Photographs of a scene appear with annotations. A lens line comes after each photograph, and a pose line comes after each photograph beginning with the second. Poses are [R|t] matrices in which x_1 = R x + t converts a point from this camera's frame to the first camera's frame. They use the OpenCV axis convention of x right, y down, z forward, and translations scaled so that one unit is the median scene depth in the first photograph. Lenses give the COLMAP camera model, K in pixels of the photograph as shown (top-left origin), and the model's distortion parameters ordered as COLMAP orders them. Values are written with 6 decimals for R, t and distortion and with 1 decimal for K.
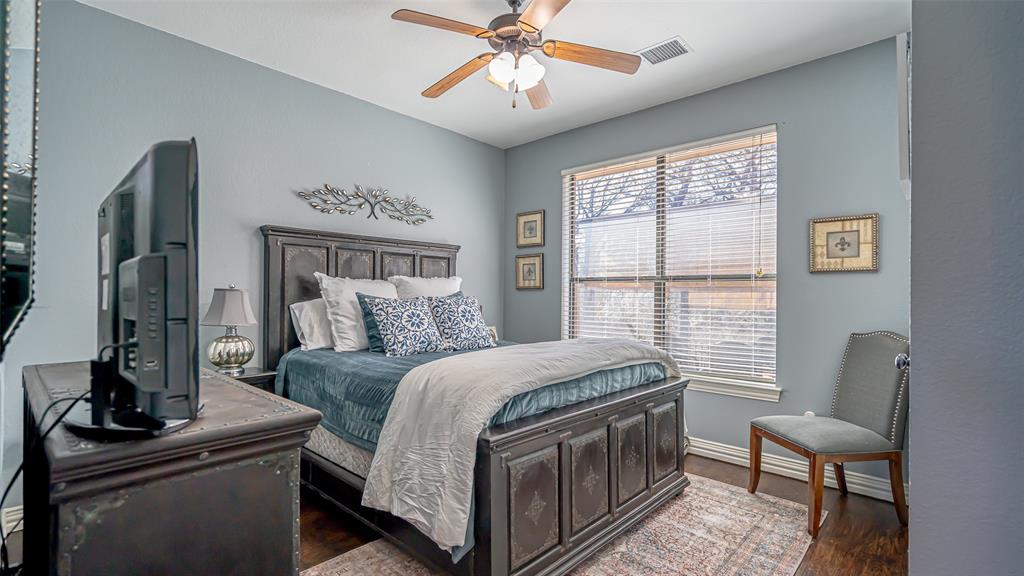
lens RADIAL K [[465.3, 0, 512.2], [0, 465.3, 292.3], [0, 0, 1]] dist [-0.000958, 0.001859]
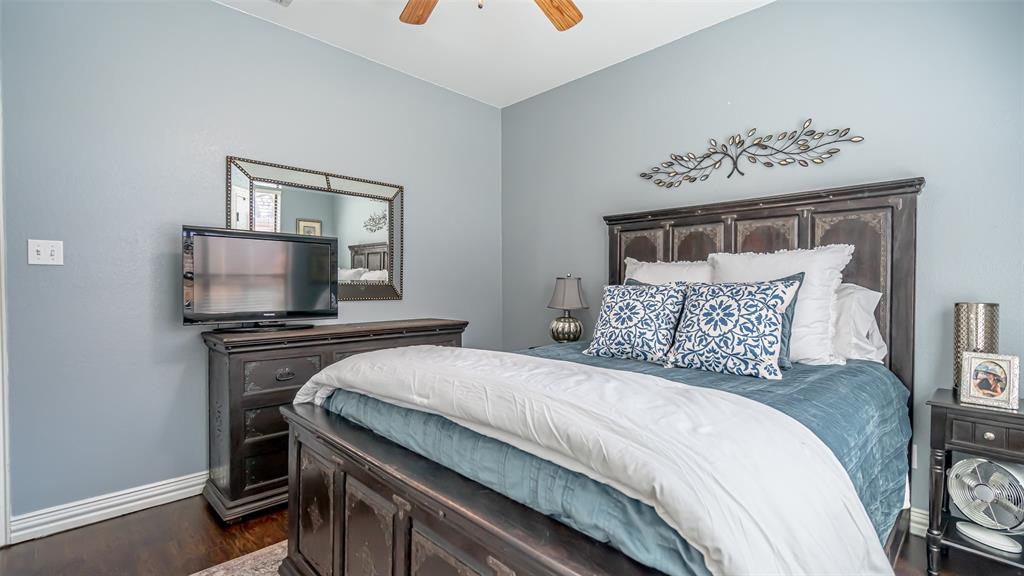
lens RADIAL K [[456.9, 0, 514.9], [0, 456.9, 293.9], [0, 0, 1]] dist [-0.003838, 0.000109]
pose [[-0.054968, 0.010416, -0.998434, 0.459521], [0.003022, 0.999943, 0.010265, 0.017674], [0.998484, -0.002453, -0.054996, 0.743645]]
